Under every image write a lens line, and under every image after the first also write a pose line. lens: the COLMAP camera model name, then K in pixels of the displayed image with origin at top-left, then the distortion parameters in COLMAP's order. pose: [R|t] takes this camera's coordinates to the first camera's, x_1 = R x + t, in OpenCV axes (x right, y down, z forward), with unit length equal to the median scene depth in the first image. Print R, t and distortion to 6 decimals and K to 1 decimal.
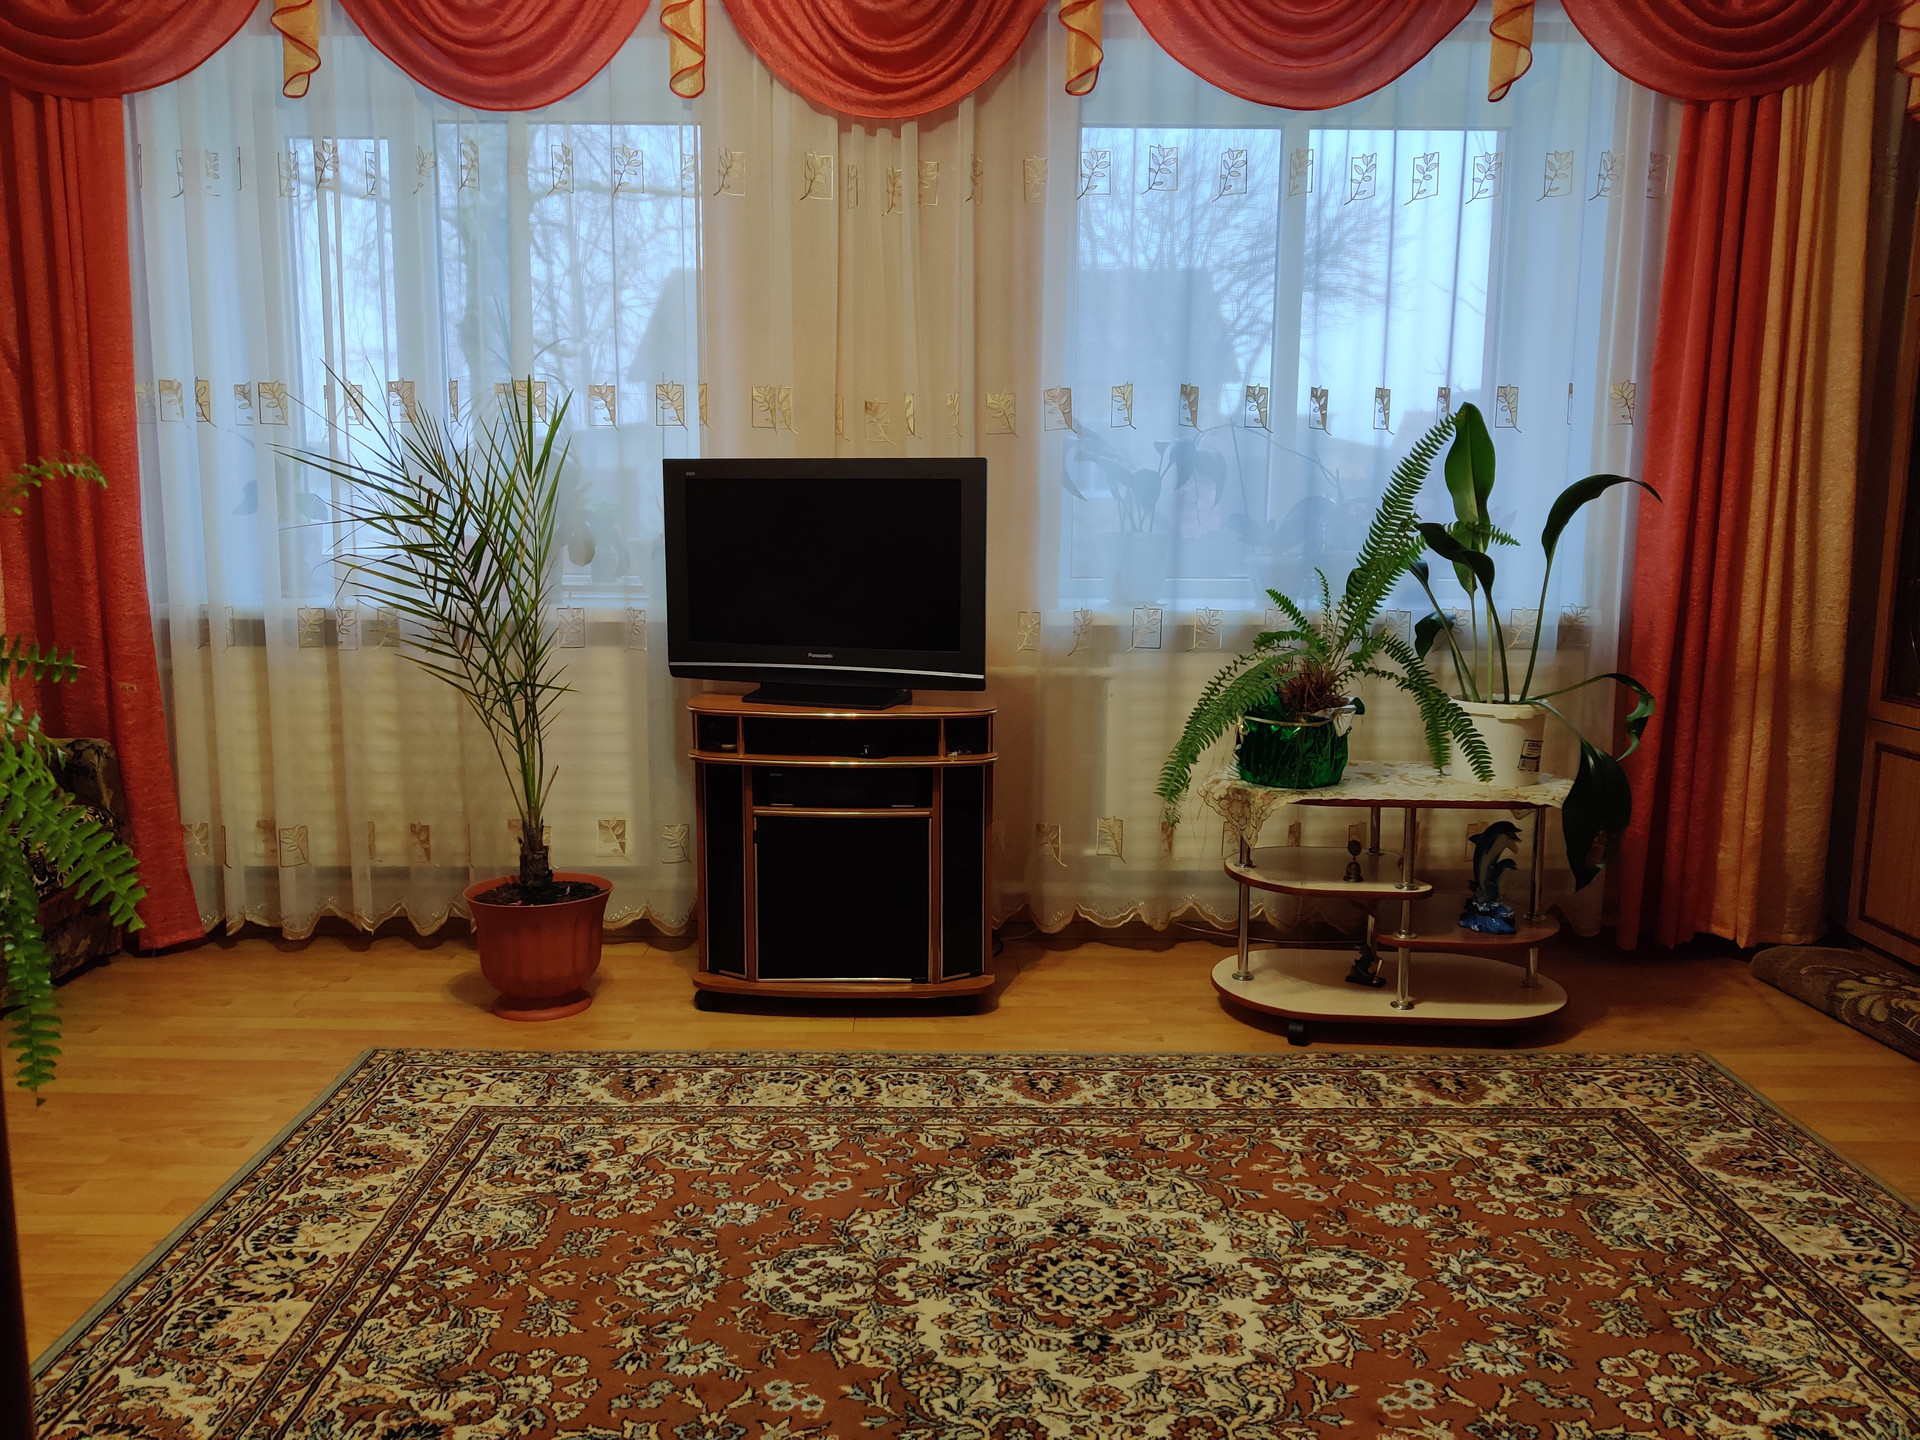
lens RADIAL K [[1455.6, 0, 929.5], [0, 1455.6, 721.0], [0, 0, 1]] dist [0.034198, -0.042526]
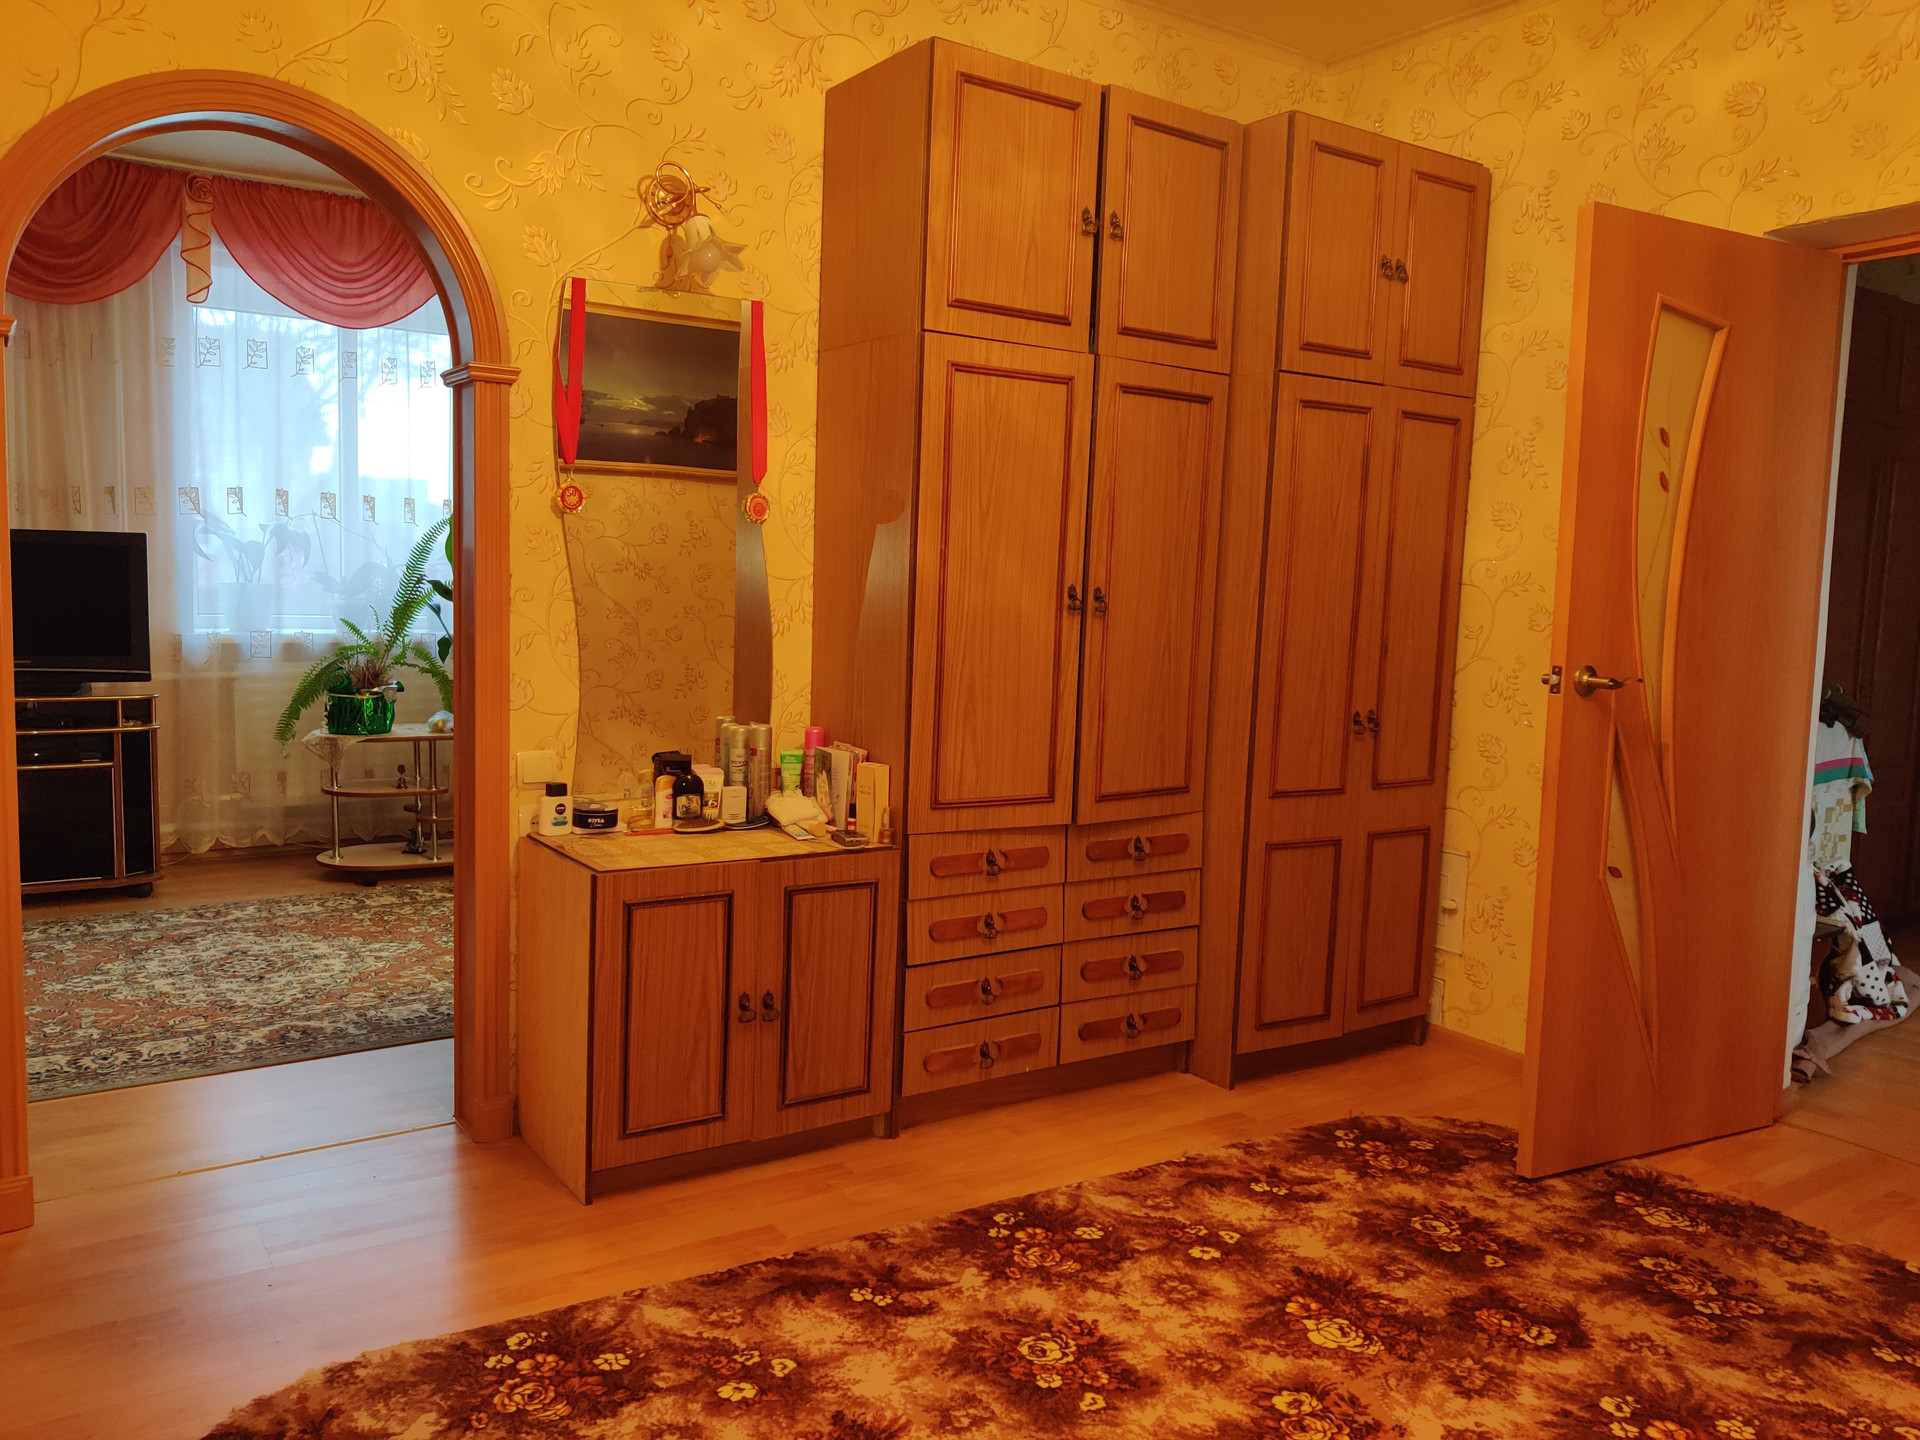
lens RADIAL K [[1455.6, 0, 919.1], [0, 1455.6, 726.6], [0, 0, 1]] dist [0.034198, -0.042526]
pose [[0.834962, -0.036573, 0.549091, -0.168383], [0.058142, 0.998067, -0.021934, 0.134044], [-0.547227, 0.050239, 0.835475, -0.922373]]
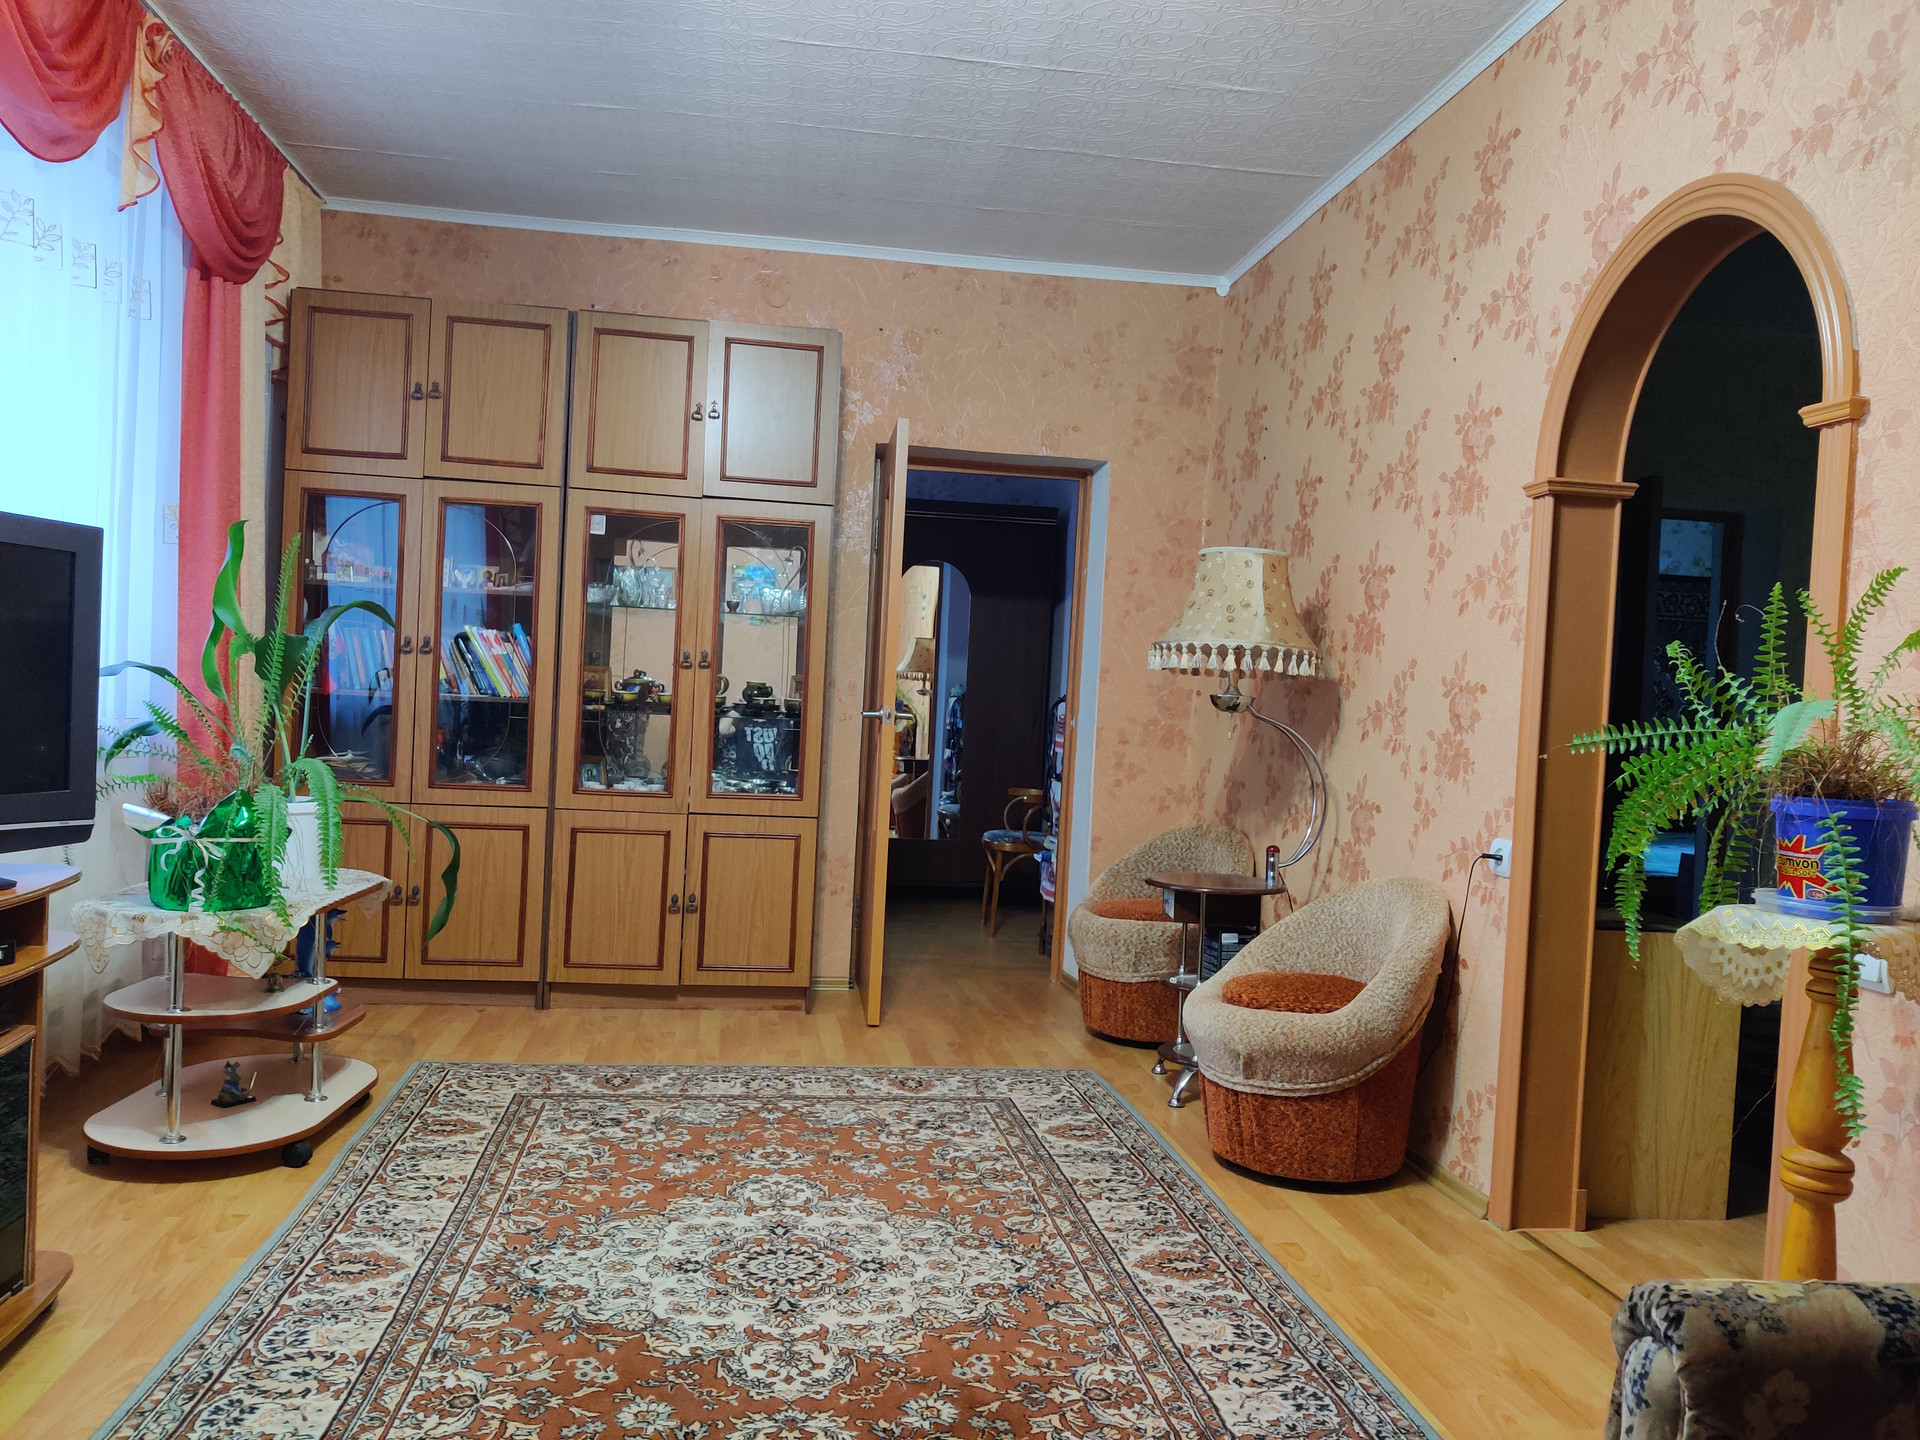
lens RADIAL K [[1455.6, 0, 933.2], [0, 1455.6, 726.9], [0, 0, 1]] dist [0.034198, -0.042526]
pose [[-0.121383, -0.030415, 0.992140, -0.915264], [0.095164, 0.994570, 0.042132, -0.085615], [-0.988033, 0.099531, -0.117829, 0.805785]]
